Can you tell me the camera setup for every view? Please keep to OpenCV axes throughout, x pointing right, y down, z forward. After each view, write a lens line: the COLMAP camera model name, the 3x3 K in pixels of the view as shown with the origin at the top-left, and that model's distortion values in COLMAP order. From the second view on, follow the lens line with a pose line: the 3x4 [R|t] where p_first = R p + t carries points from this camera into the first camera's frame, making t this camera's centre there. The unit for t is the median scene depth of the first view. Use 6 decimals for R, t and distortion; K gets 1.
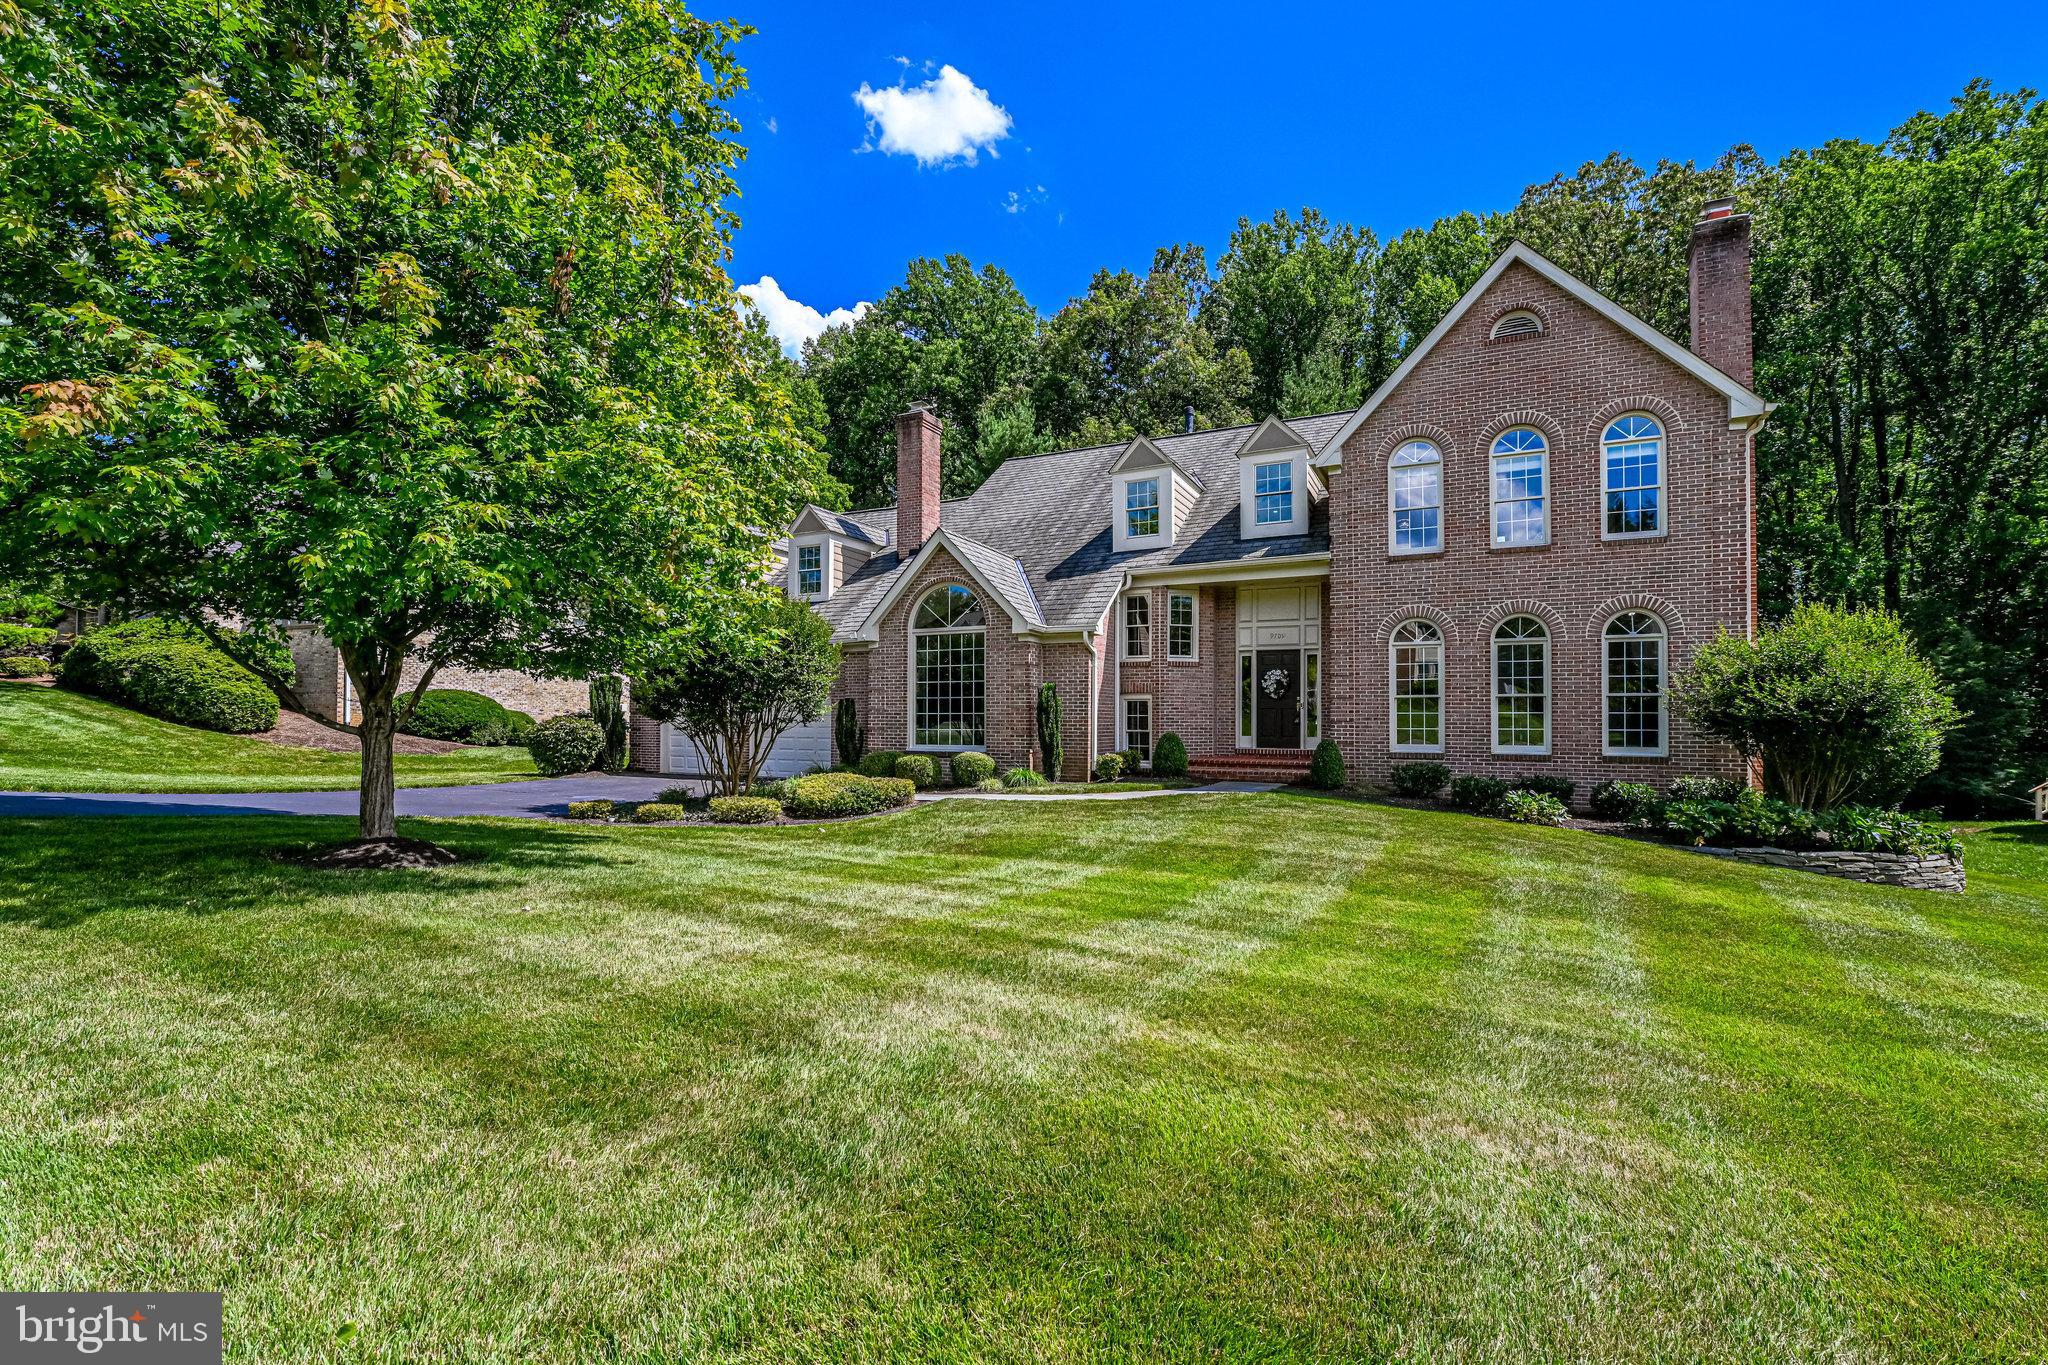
lens RADIAL K [[806.3, 0, 1024.0], [0, 806.3, 682.5], [0, 0, 1]] dist [-0.003344, -0.000162]
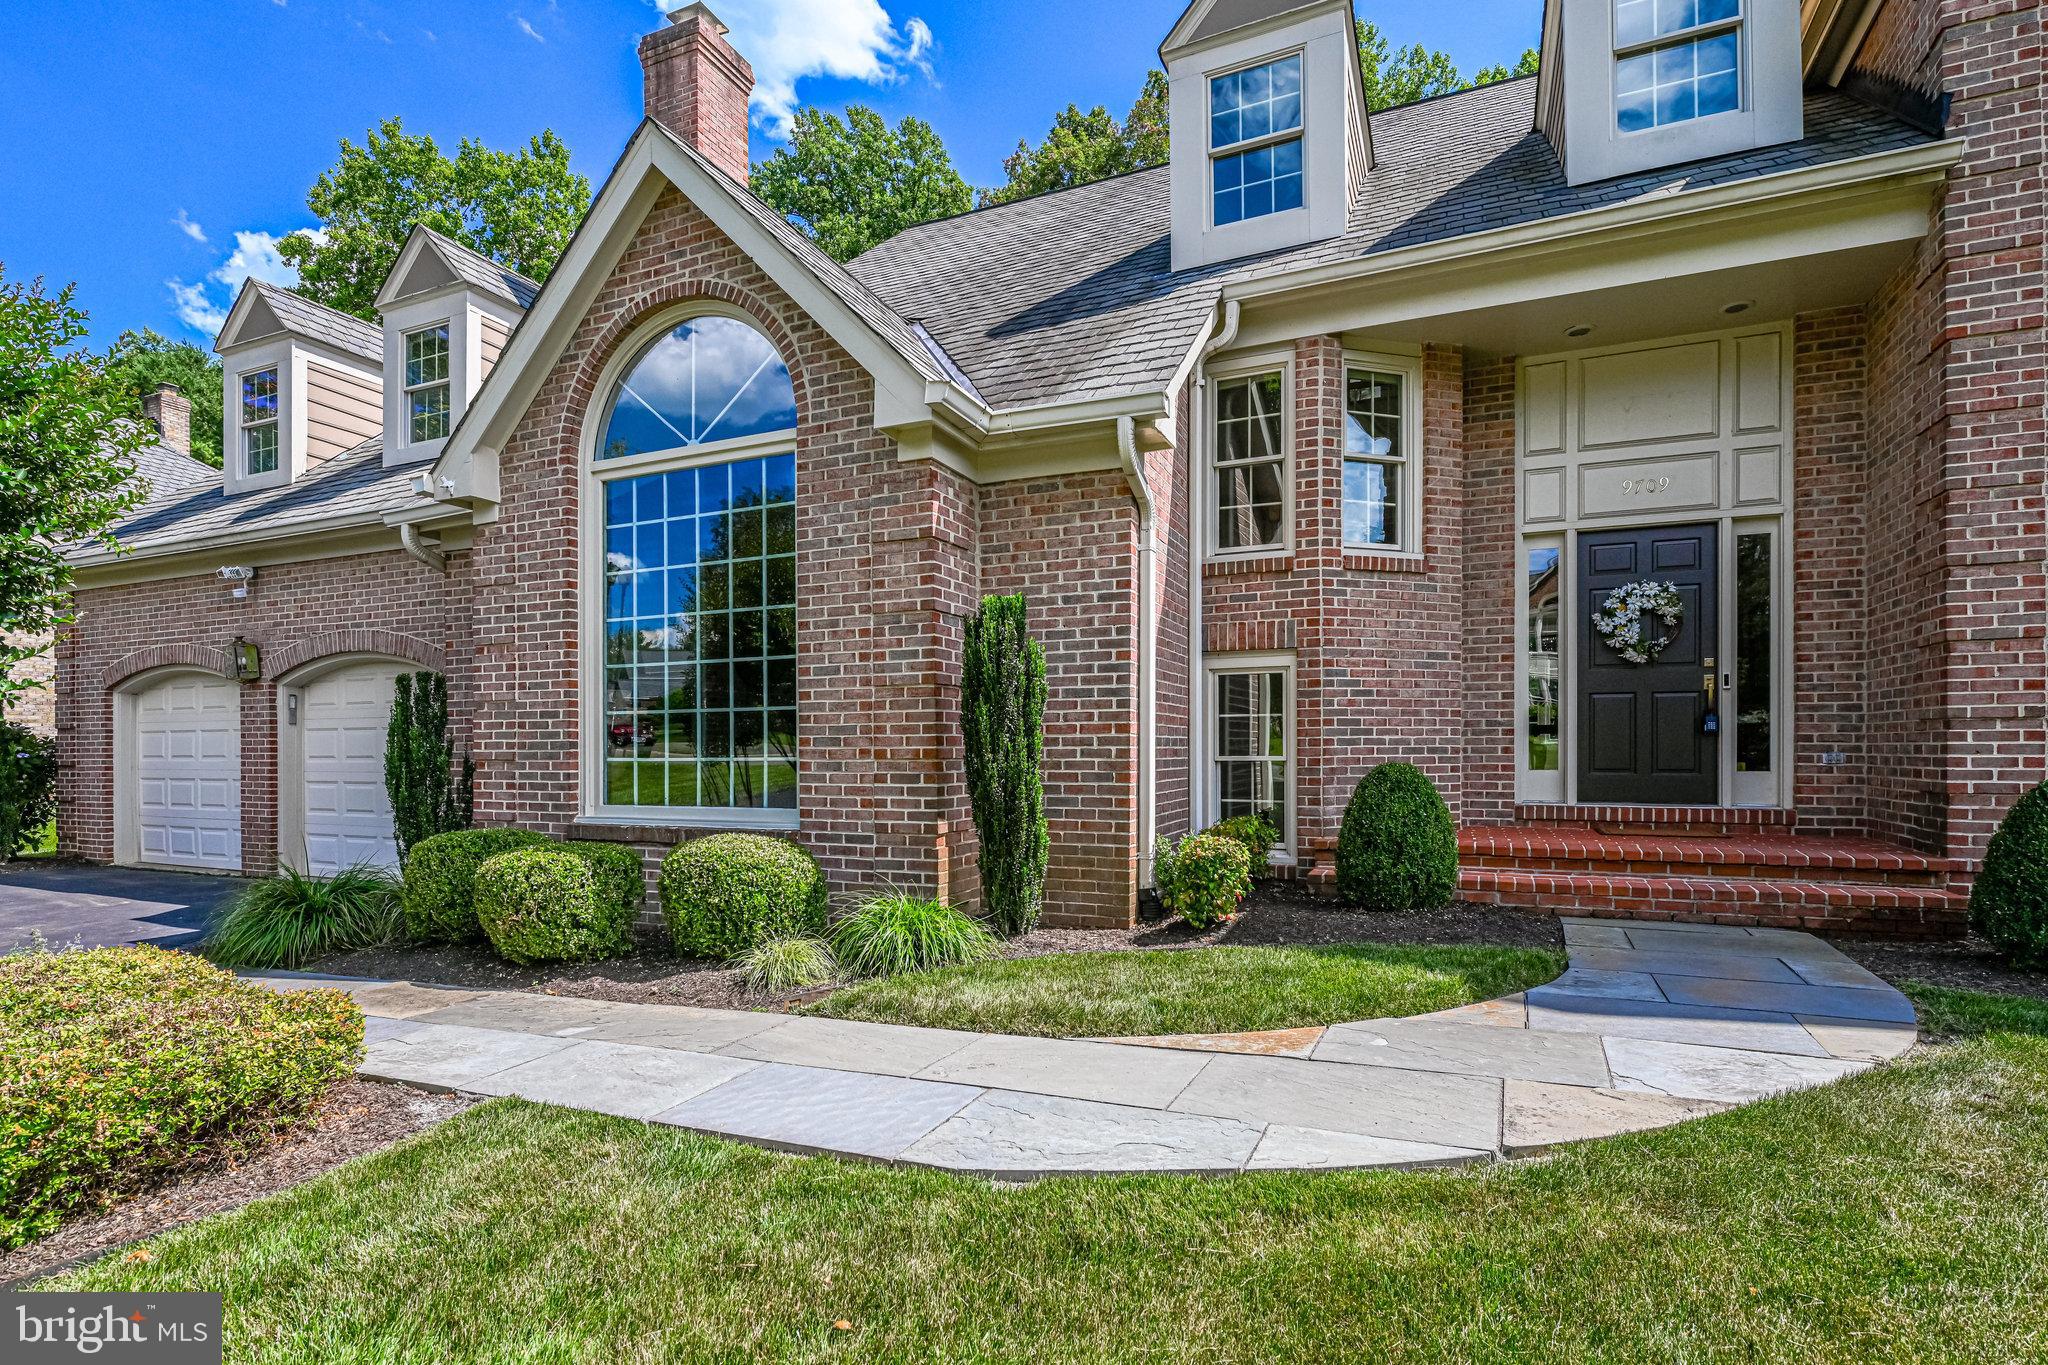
lens RADIAL K [[1003.7, 0, 1001.4], [0, 1003.7, 755.5], [0, 0, 1]] dist [-0.003488, -0.000499]
pose [[0.999250, -0.009275, 0.037608, 0.015021], [0.007282, 0.998579, 0.052786, 0.034852], [-0.038044, -0.052473, 0.997897, 0.567474]]
